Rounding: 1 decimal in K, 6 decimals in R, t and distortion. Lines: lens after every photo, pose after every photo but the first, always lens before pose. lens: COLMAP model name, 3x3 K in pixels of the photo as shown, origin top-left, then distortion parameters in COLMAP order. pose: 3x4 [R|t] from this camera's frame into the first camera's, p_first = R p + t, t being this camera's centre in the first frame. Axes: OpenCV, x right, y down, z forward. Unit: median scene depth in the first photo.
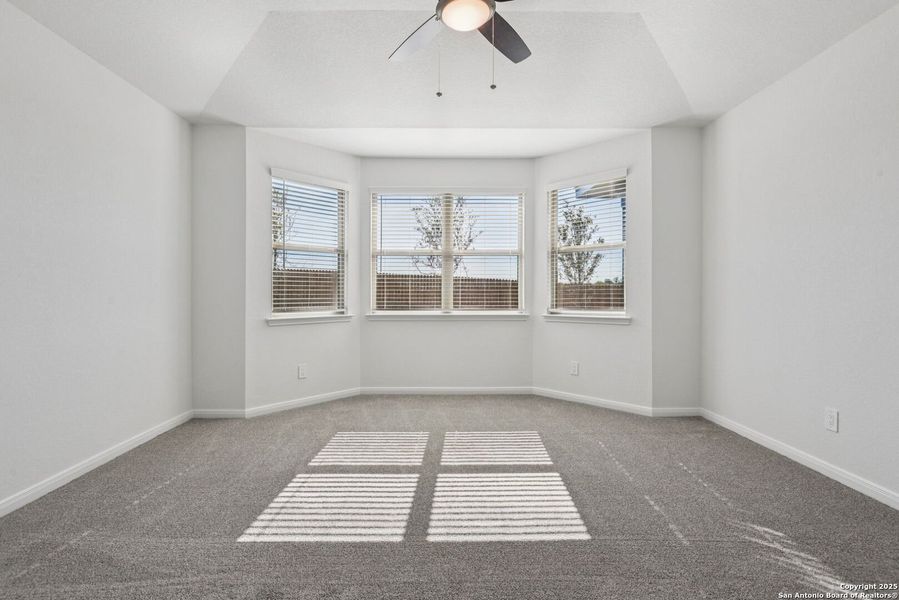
lens RADIAL K [[420.5, 0, 444.4], [0, 420.5, 301.9], [0, 0, 1]] dist [-0.001162, -0.009032]
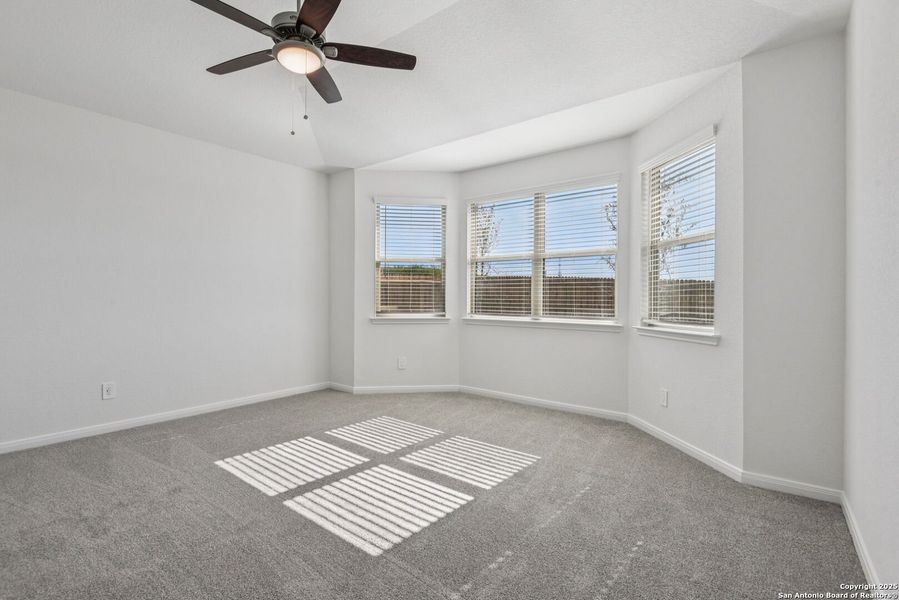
lens RADIAL K [[420.5, 0, 449.7], [0, 420.5, 299.4], [0, 0, 1]] dist [-0.001162, -0.009032]
pose [[0.776865, 0.009817, -0.629591, 0.536493], [-0.021472, 0.999710, -0.010907, -0.005435], [0.629301, 0.021992, 0.776850, 0.173115]]
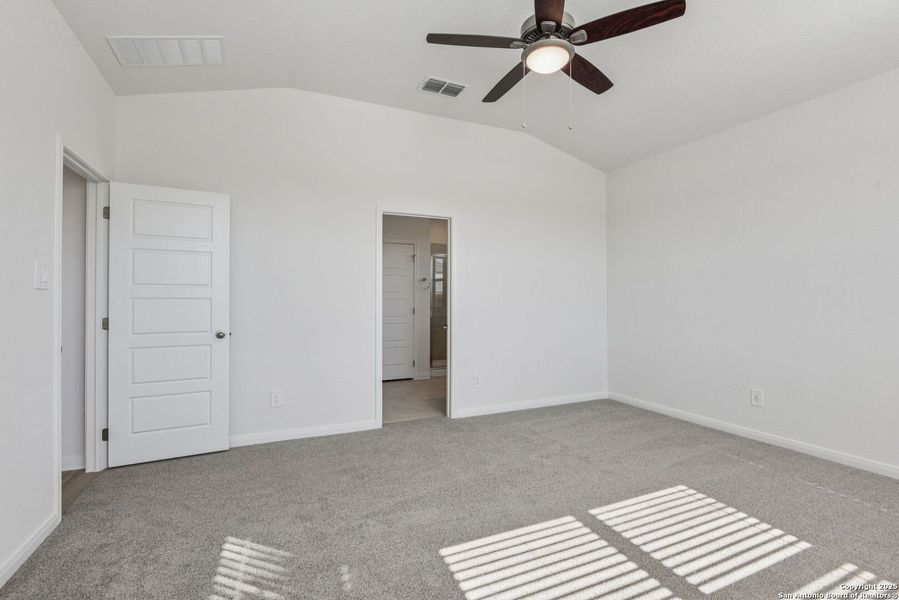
lens RADIAL K [[420.5, 0, 444.3], [0, 420.5, 296.4], [0, 0, 1]] dist [-0.001162, -0.009032]
pose [[-0.917174, -0.003344, -0.398472, 0.362609], [-0.011714, 0.999759, 0.018571, -0.023547], [0.398314, 0.021700, -0.916993, 0.937620]]
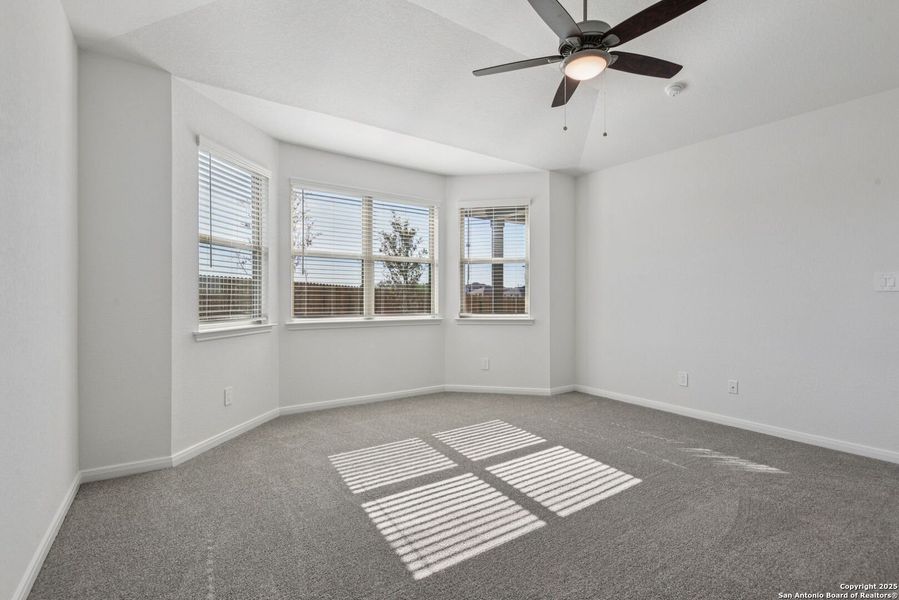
lens RADIAL K [[420.5, 0, 451.4], [0, 420.5, 301.2], [0, 0, 1]] dist [-0.001162, -0.009032]
pose [[0.826261, -0.000430, 0.563287, -0.458149], [0.008822, 0.999887, -0.012178, -0.001871], [-0.563218, 0.015032, 0.826172, 0.107877]]
